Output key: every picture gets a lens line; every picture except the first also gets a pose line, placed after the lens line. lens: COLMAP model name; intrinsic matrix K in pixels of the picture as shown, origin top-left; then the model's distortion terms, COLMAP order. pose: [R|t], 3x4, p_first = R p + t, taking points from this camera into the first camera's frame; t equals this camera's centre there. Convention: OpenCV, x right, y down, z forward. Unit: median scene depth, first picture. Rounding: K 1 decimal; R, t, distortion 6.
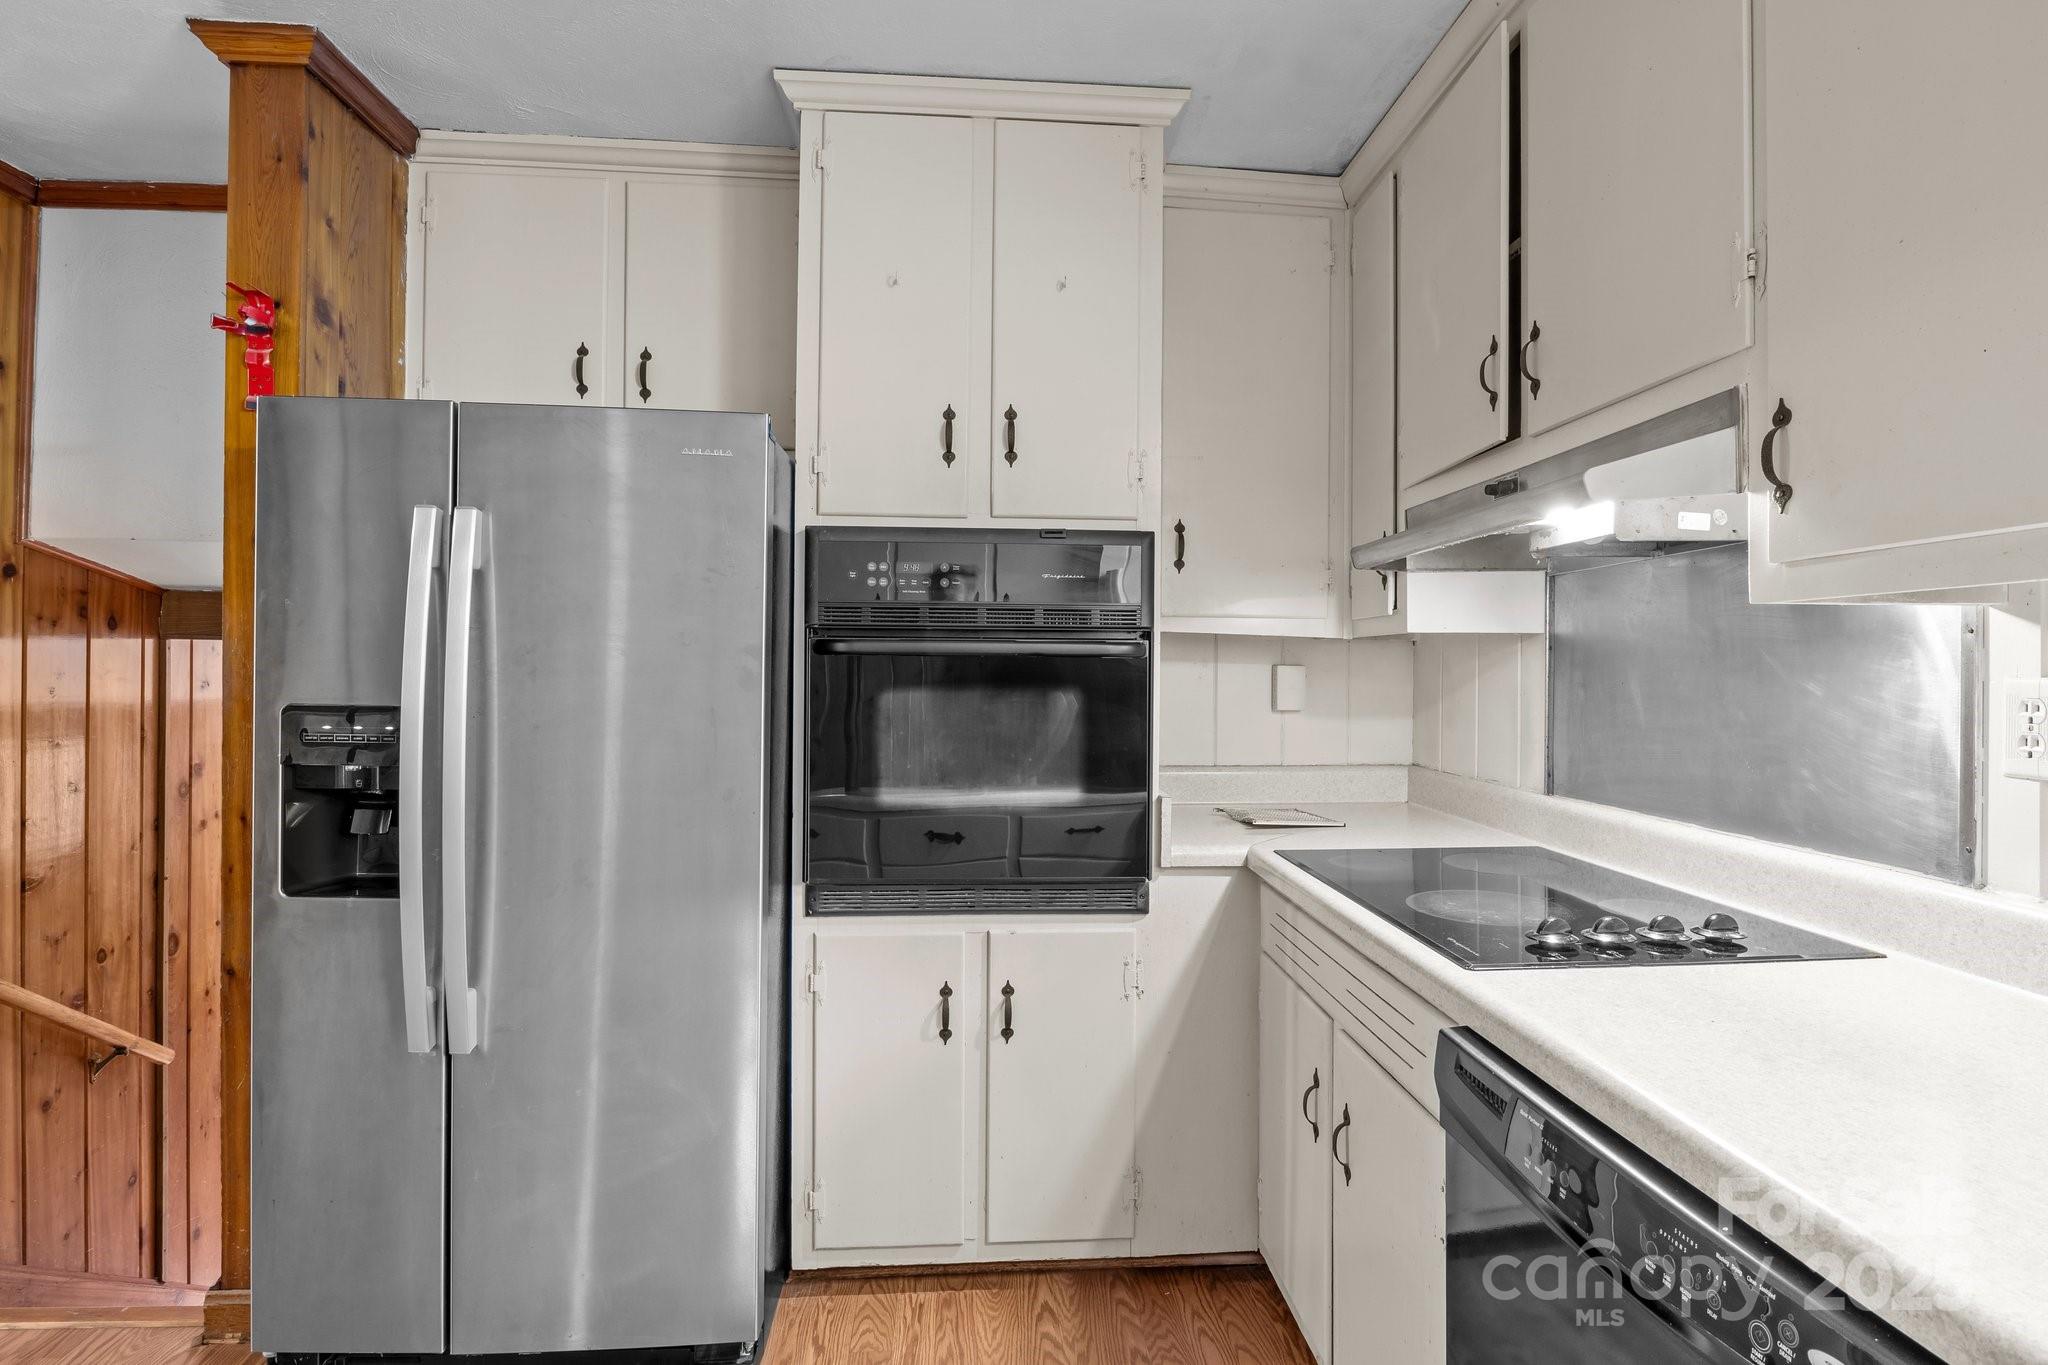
lens RADIAL K [[1023.0, 0, 1030.0], [0, 1023.0, 667.8], [0, 0, 1]] dist [-0.003820, -0.002515]
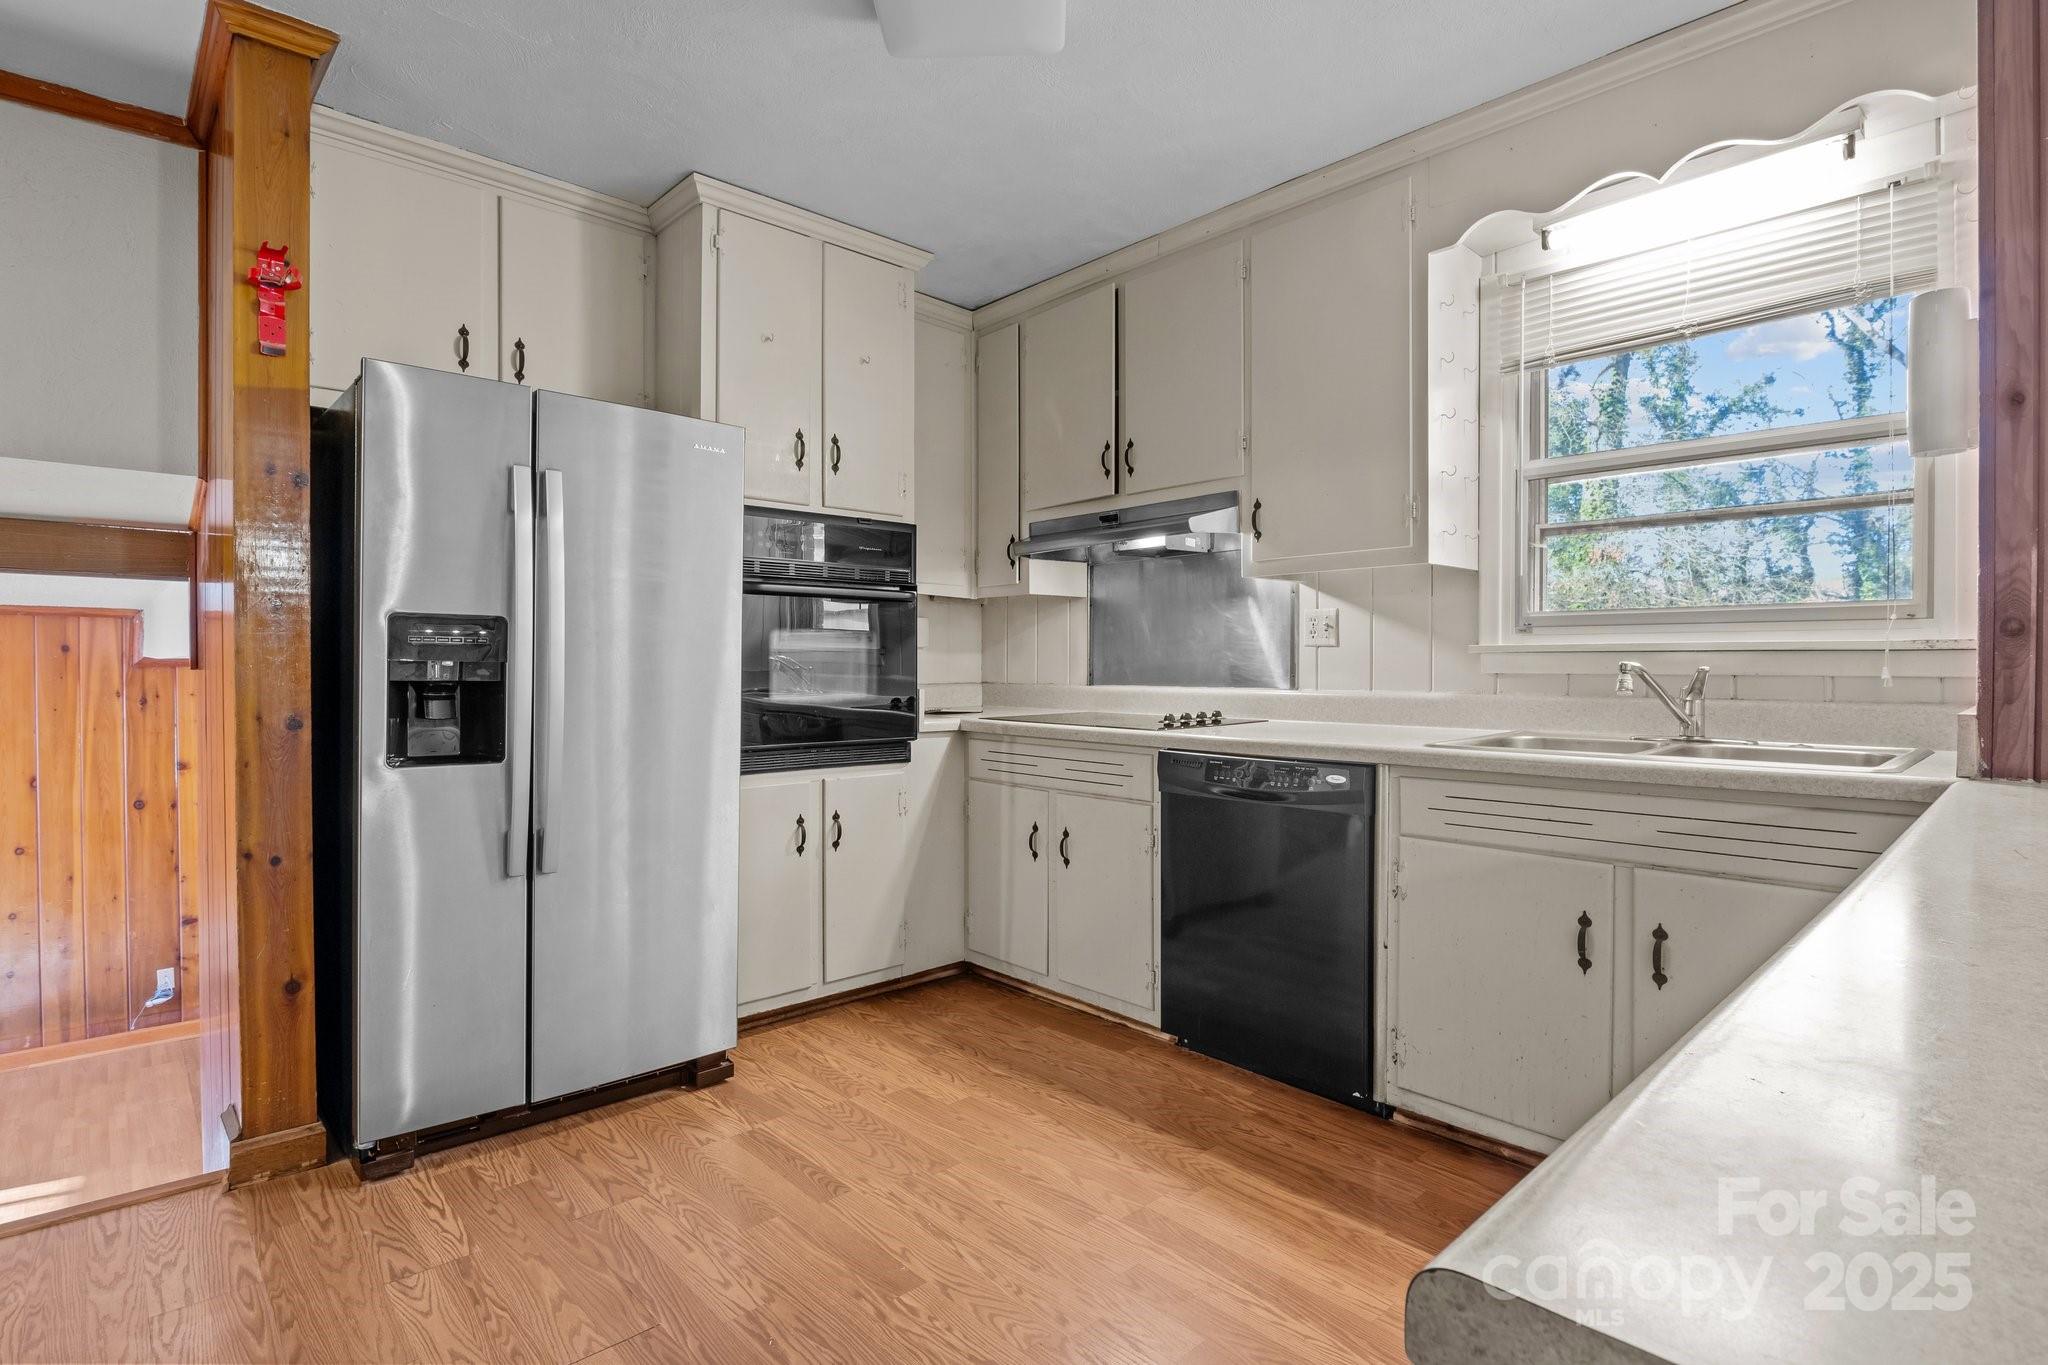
lens RADIAL K [[1023.0, 0, 1029.5], [0, 1023.0, 685.7], [0, 0, 1]] dist [-0.003820, -0.002515]
pose [[0.779843, -0.018889, 0.625690, -0.750995], [0.004080, 0.999677, 0.025093, 0.080736], [-0.625961, -0.017015, 0.779668, -0.376246]]
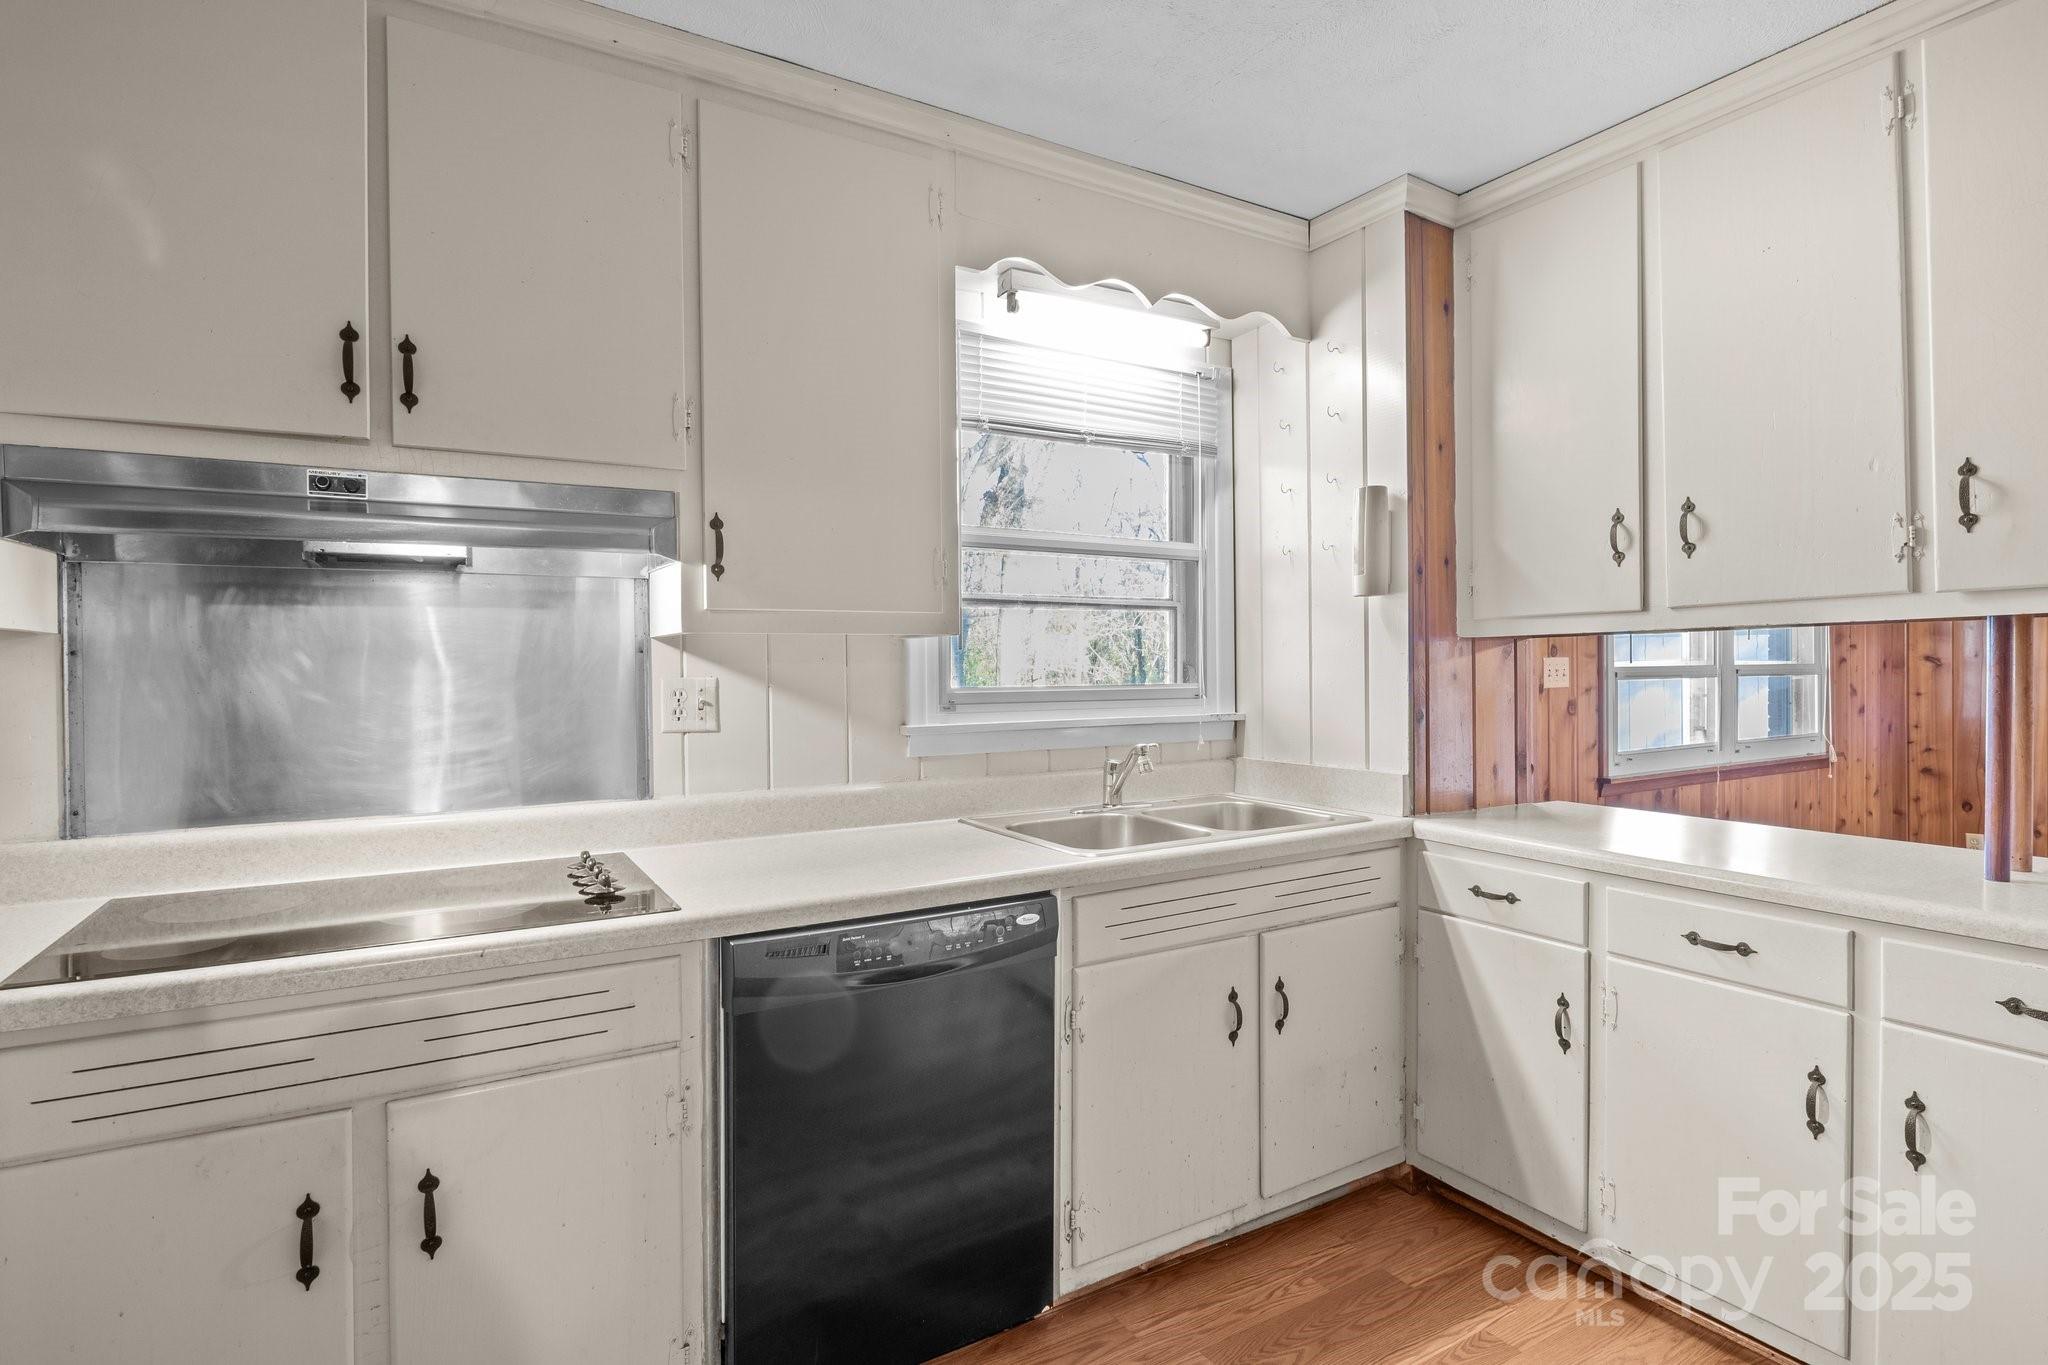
lens RADIAL K [[1023.0, 0, 1015.6], [0, 1023.0, 680.4], [0, 0, 1]] dist [-0.003820, -0.002515]
pose [[-0.452632, -0.008046, 0.891661, -0.540492], [0.007202, 0.999894, 0.012679, -0.002770], [-0.891668, 0.012161, -0.452526, 0.728388]]
